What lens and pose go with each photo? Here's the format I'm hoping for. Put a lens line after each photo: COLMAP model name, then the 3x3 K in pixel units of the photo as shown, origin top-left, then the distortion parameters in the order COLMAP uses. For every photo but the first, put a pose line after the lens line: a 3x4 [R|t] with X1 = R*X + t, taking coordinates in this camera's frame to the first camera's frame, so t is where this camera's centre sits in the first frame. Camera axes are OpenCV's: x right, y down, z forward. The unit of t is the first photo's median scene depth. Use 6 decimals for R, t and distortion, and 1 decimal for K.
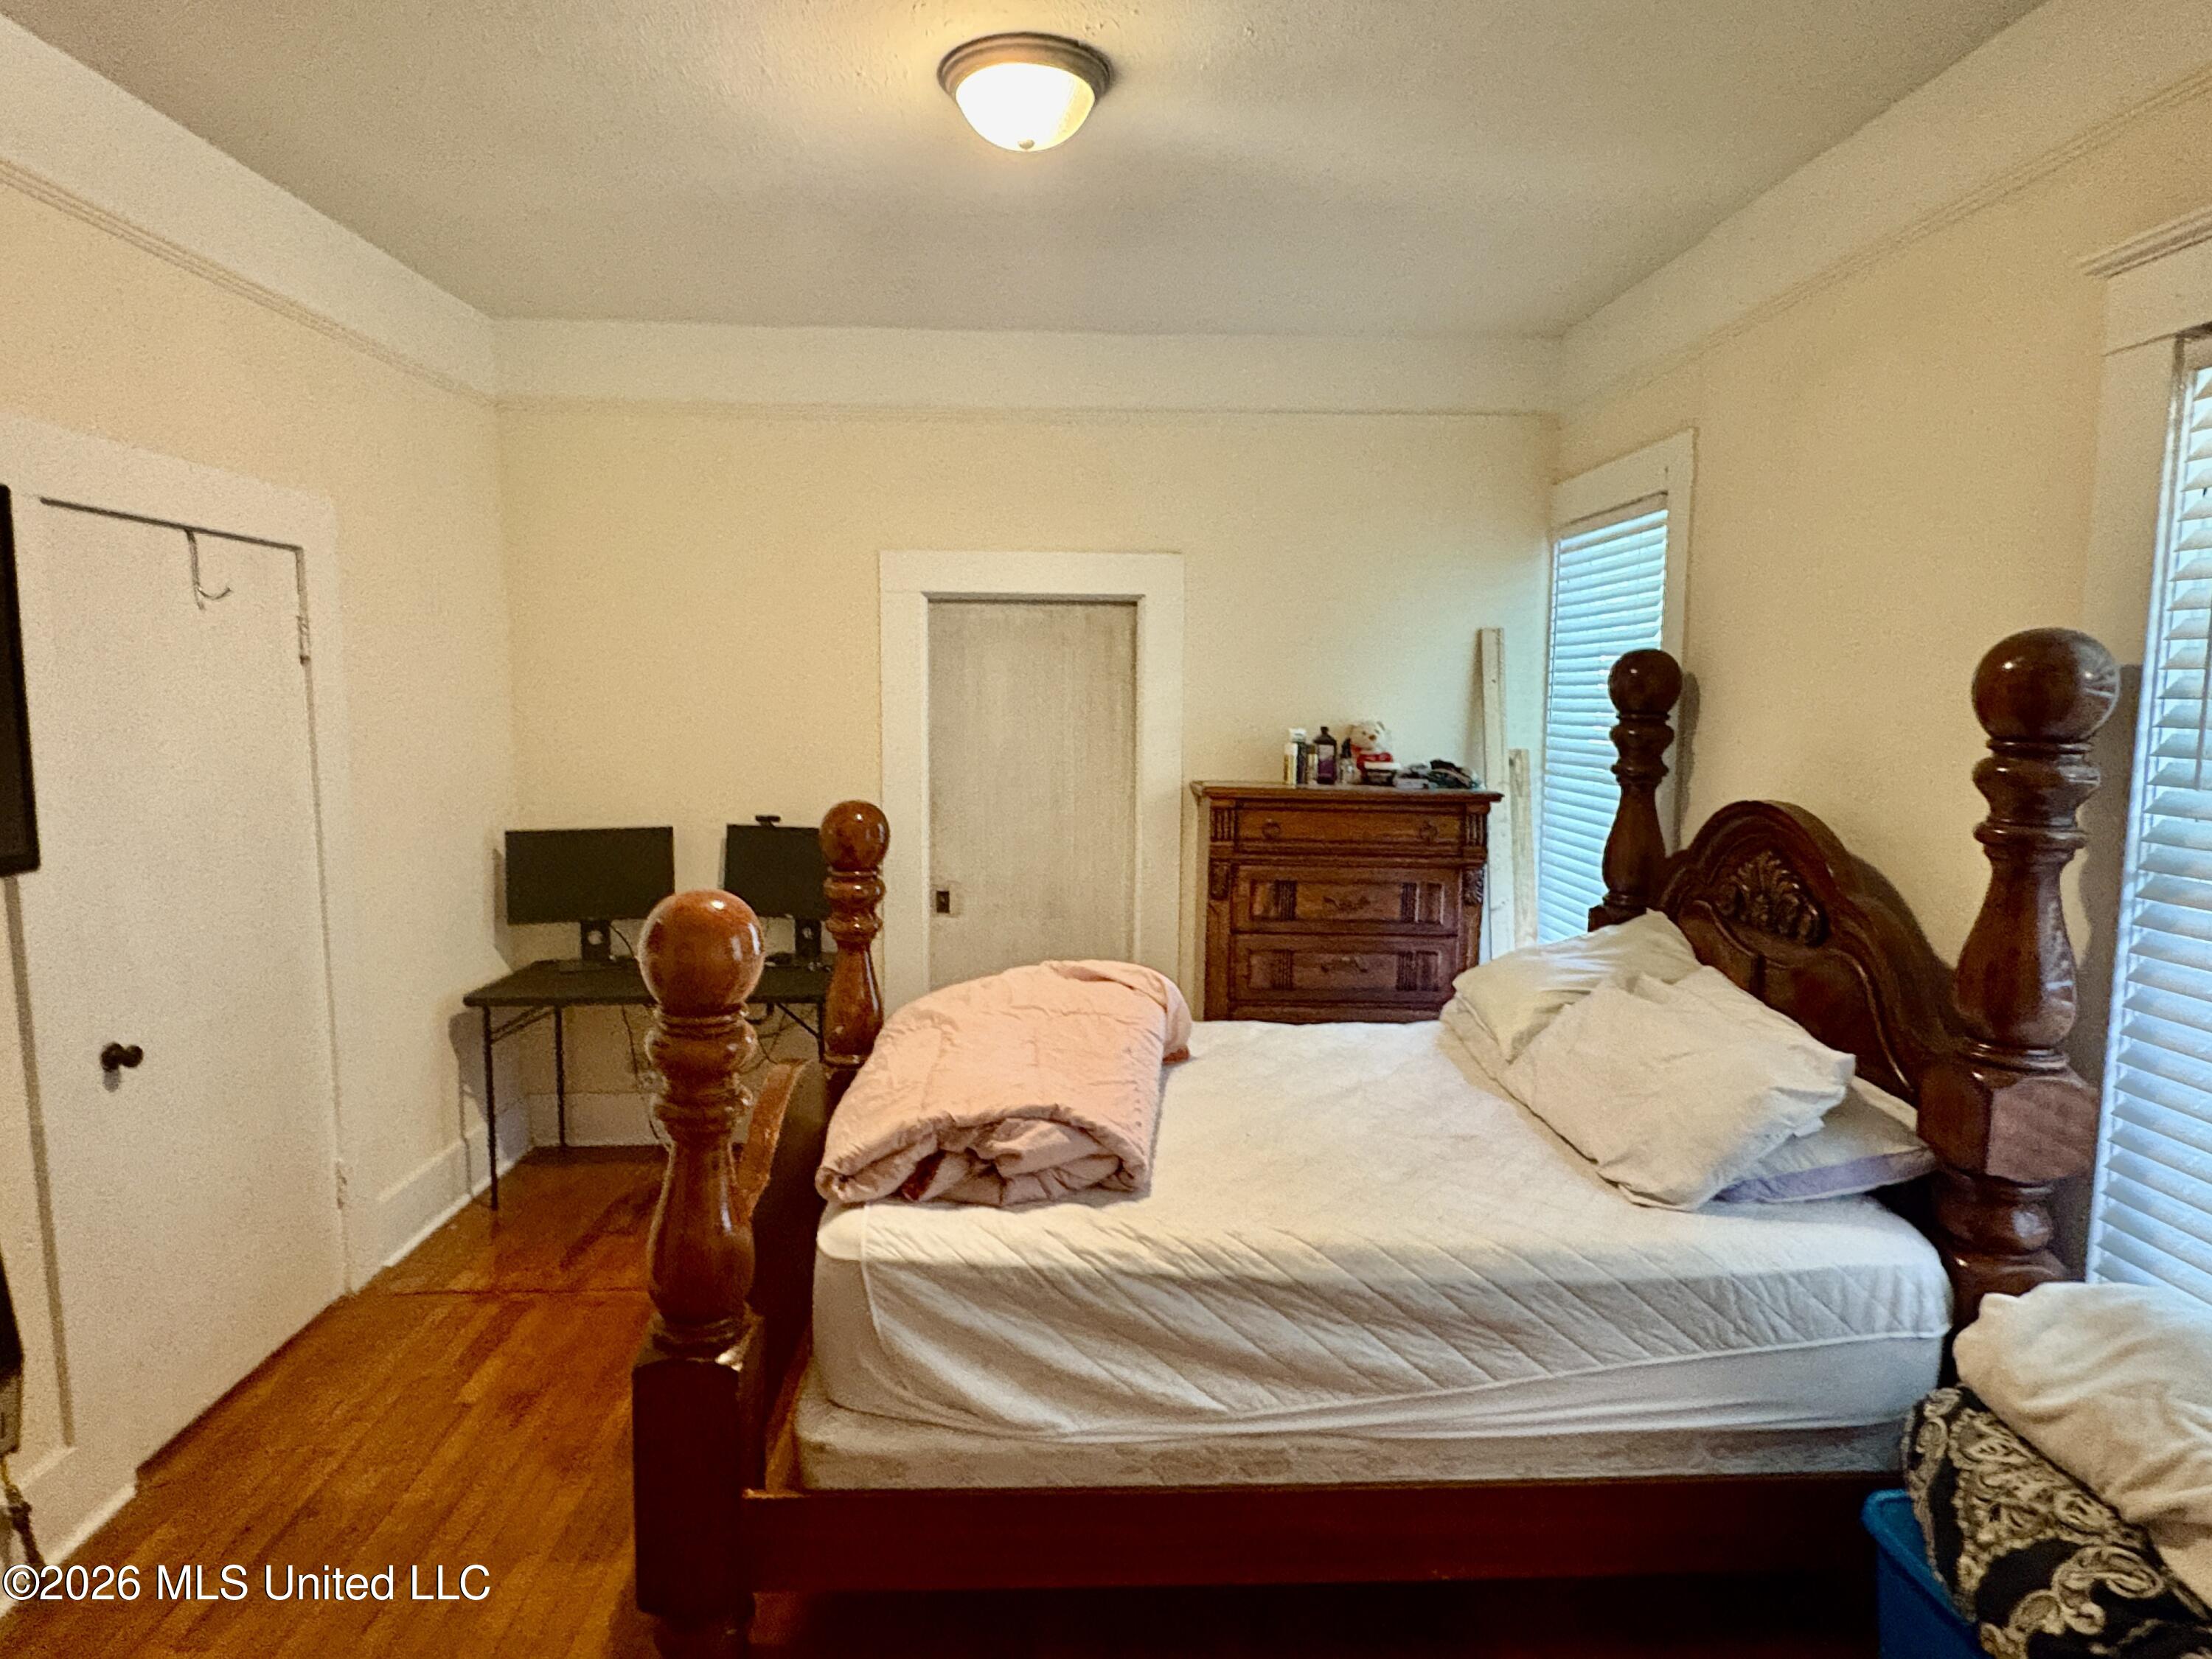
lens RADIAL K [[1243.6, 0, 1106.0], [0, 1243.6, 829.5], [0, 0, 1]] dist [-0.001986, -0.001055]
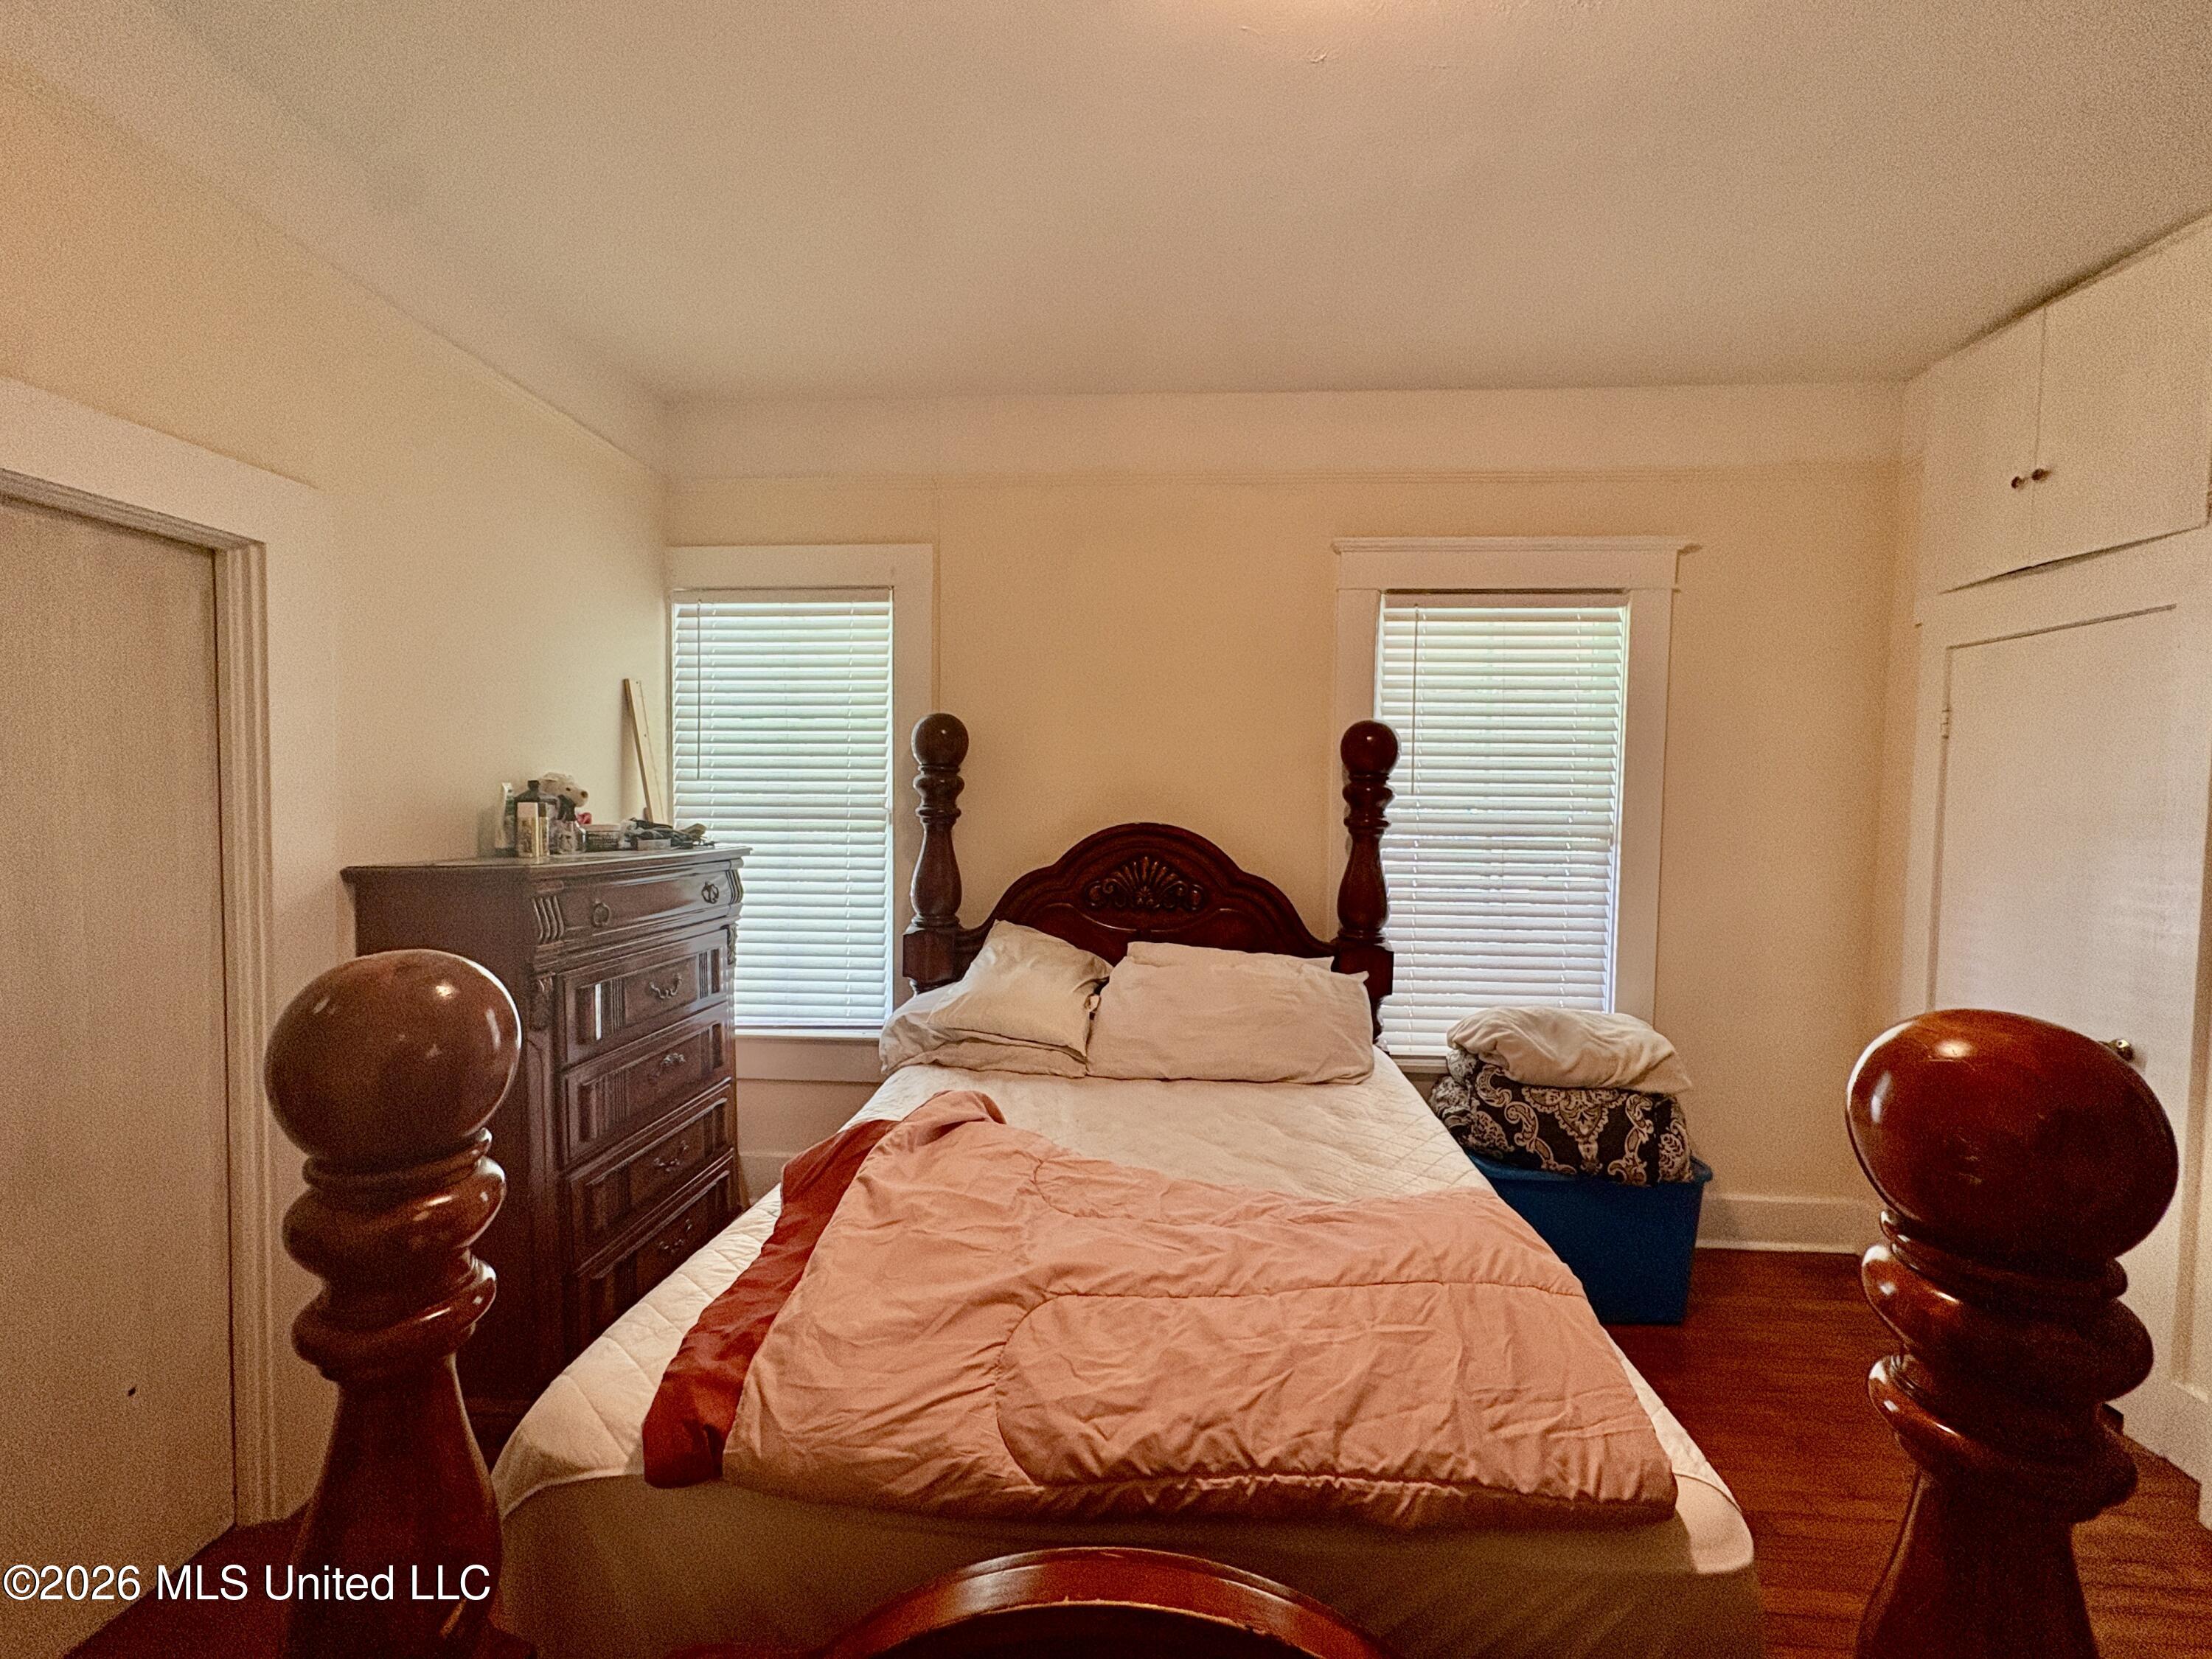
lens RADIAL K [[883.1, 0, 1106.0], [0, 883.1, 829.5], [0, 0, 1]] dist [0.000356, -0.000084]
pose [[0.109378, -0.047373, 0.992871, -0.809083], [0.100910, 0.994232, 0.036321, -0.088091], [-0.988865, 0.096218, 0.113528, 1.441553]]
